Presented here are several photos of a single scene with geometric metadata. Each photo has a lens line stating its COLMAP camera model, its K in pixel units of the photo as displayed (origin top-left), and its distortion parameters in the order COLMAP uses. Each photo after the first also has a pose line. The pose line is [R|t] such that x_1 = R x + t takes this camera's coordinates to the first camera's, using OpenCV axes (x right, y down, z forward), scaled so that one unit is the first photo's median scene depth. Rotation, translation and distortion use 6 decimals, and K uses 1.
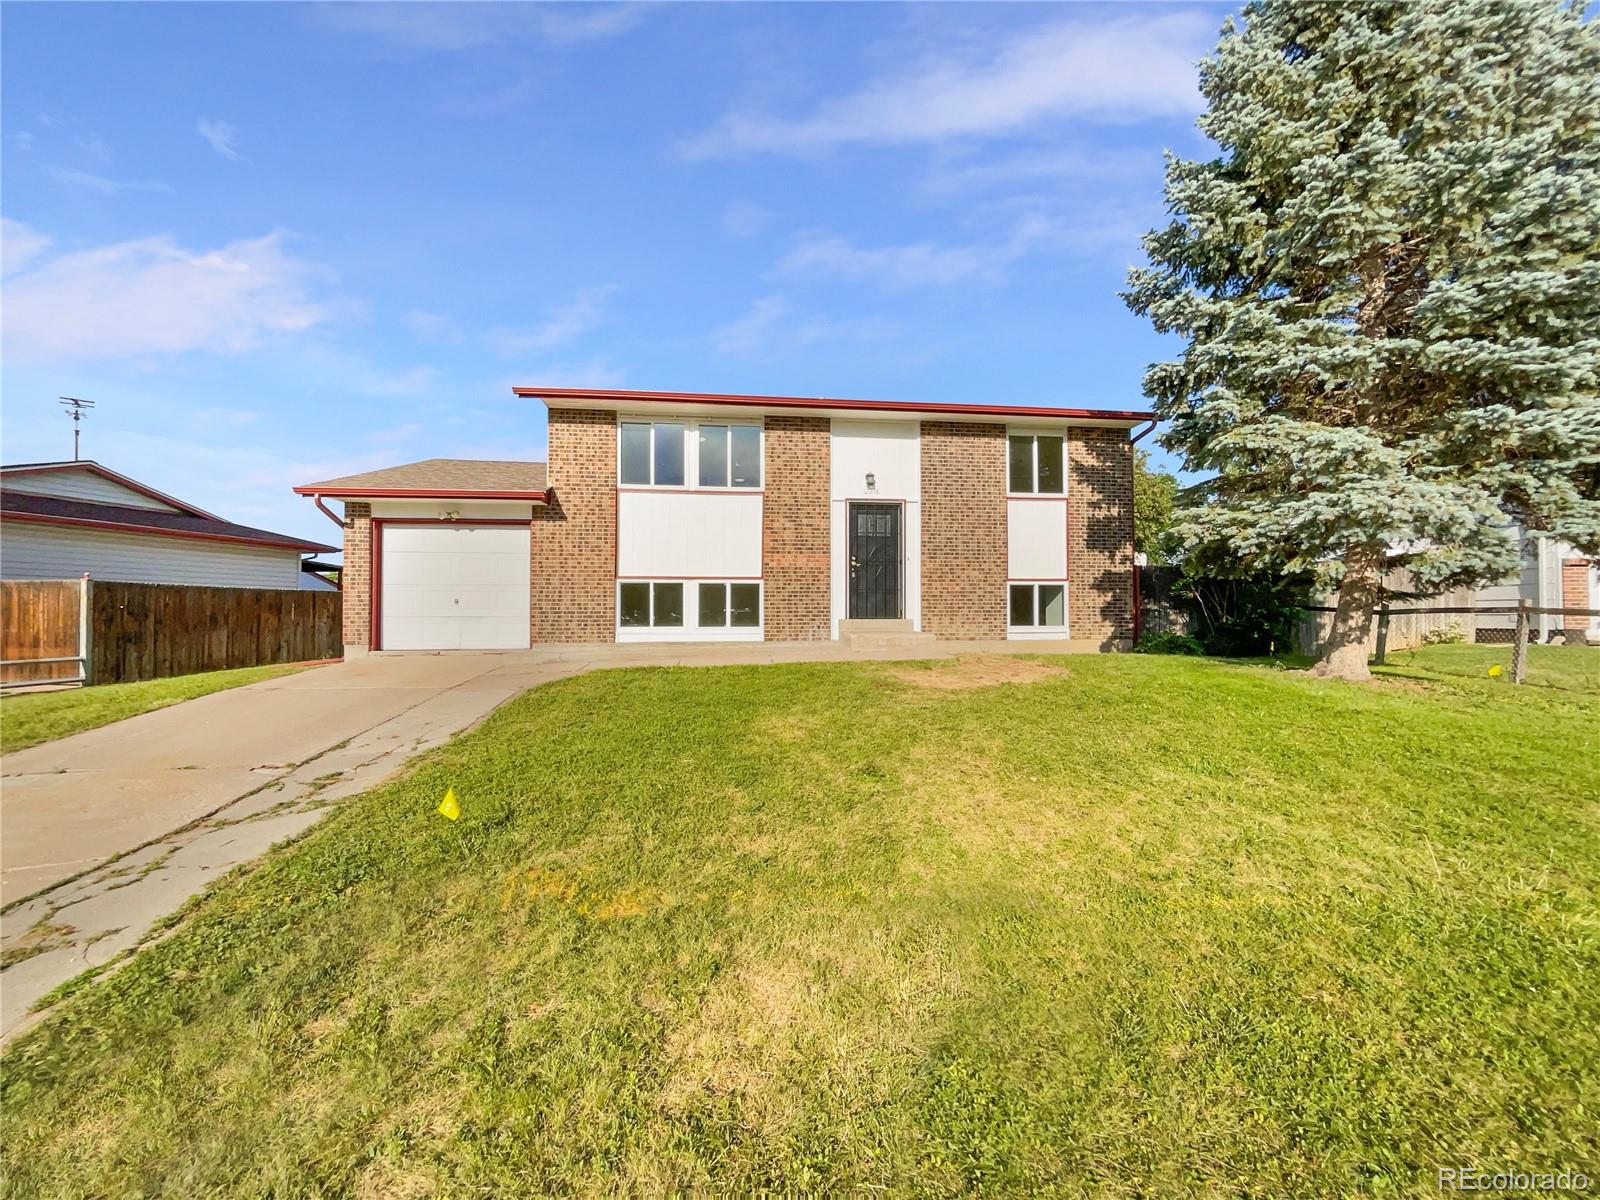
lens RADIAL K [[625.1, 0, 788.9], [0, 625.1, 593.5], [0, 0, 1]] dist [0.003587, 0.000195]
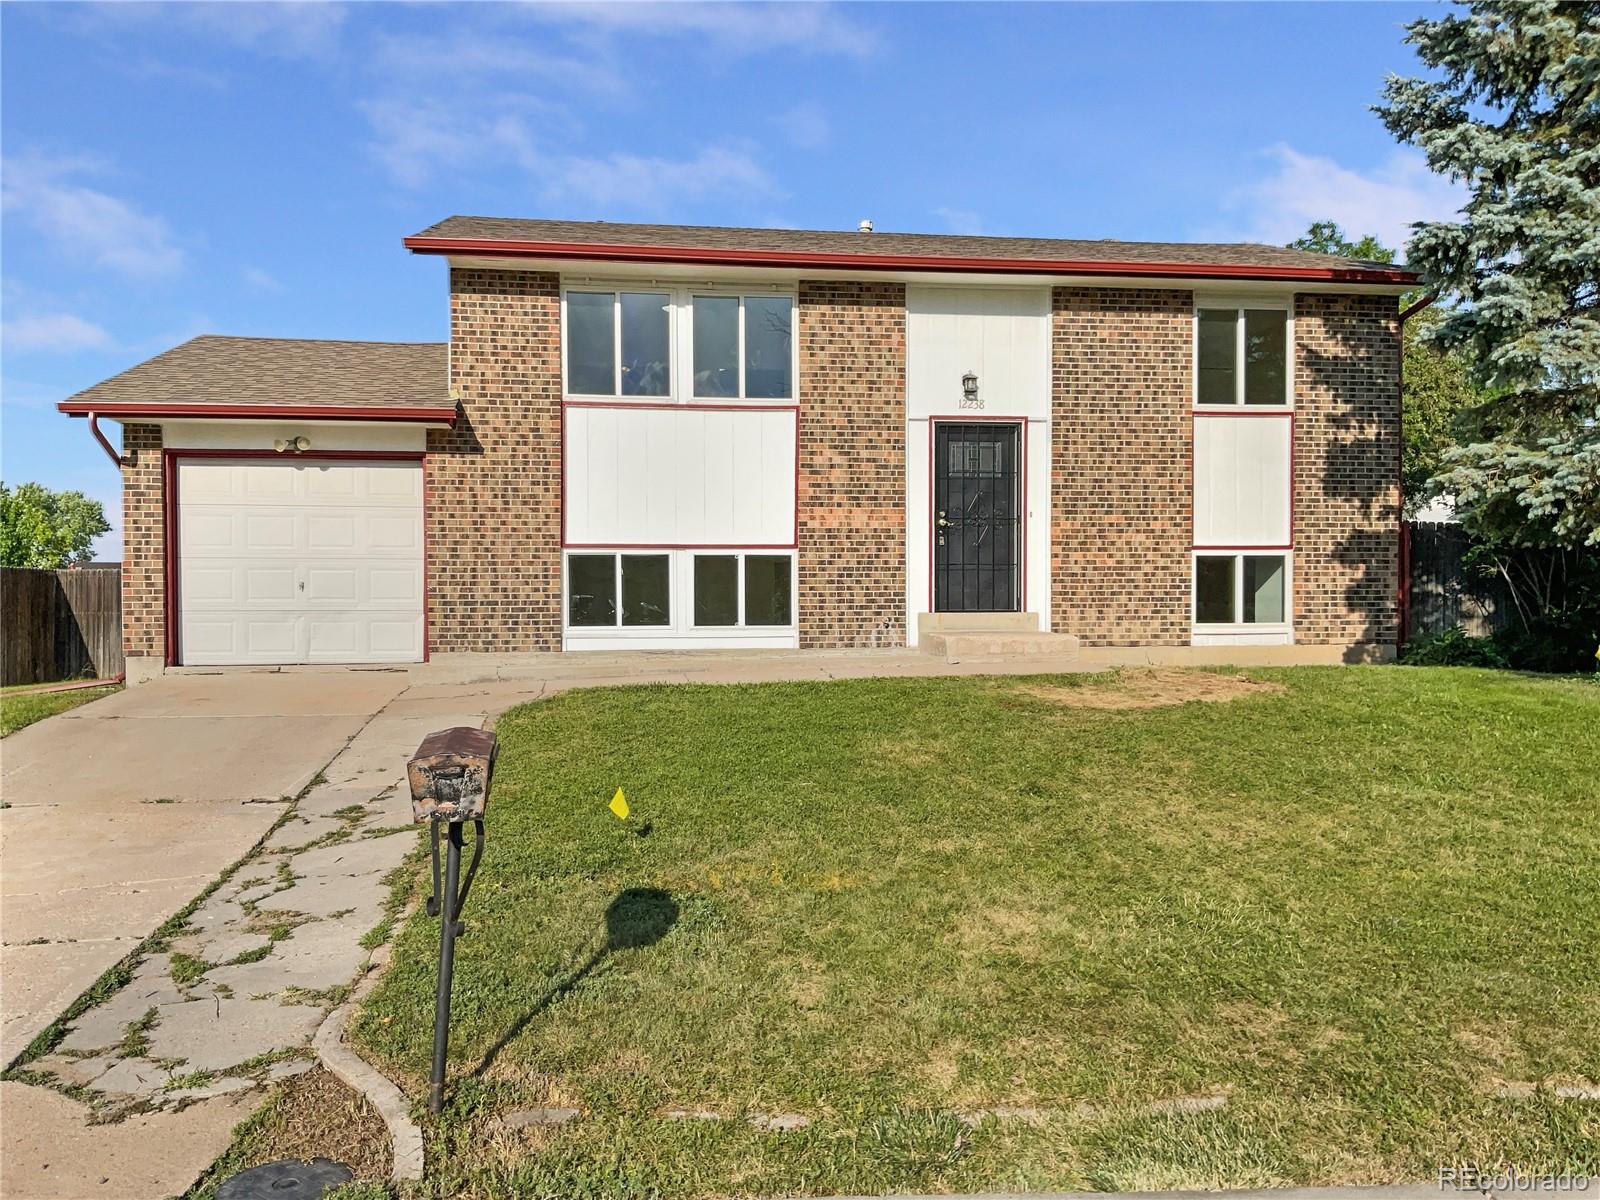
lens RADIAL K [[1191.7, 0, 800.0], [0, 1191.7, 600.0], [0, 0, 1]] dist [0.101694, -0.134758]
pose [[0.999656, -0.003293, 0.026009, -0.072301], [0.002568, 0.999608, 0.027863, -0.004876], [-0.026090, -0.027787, 0.999273, -0.186777]]
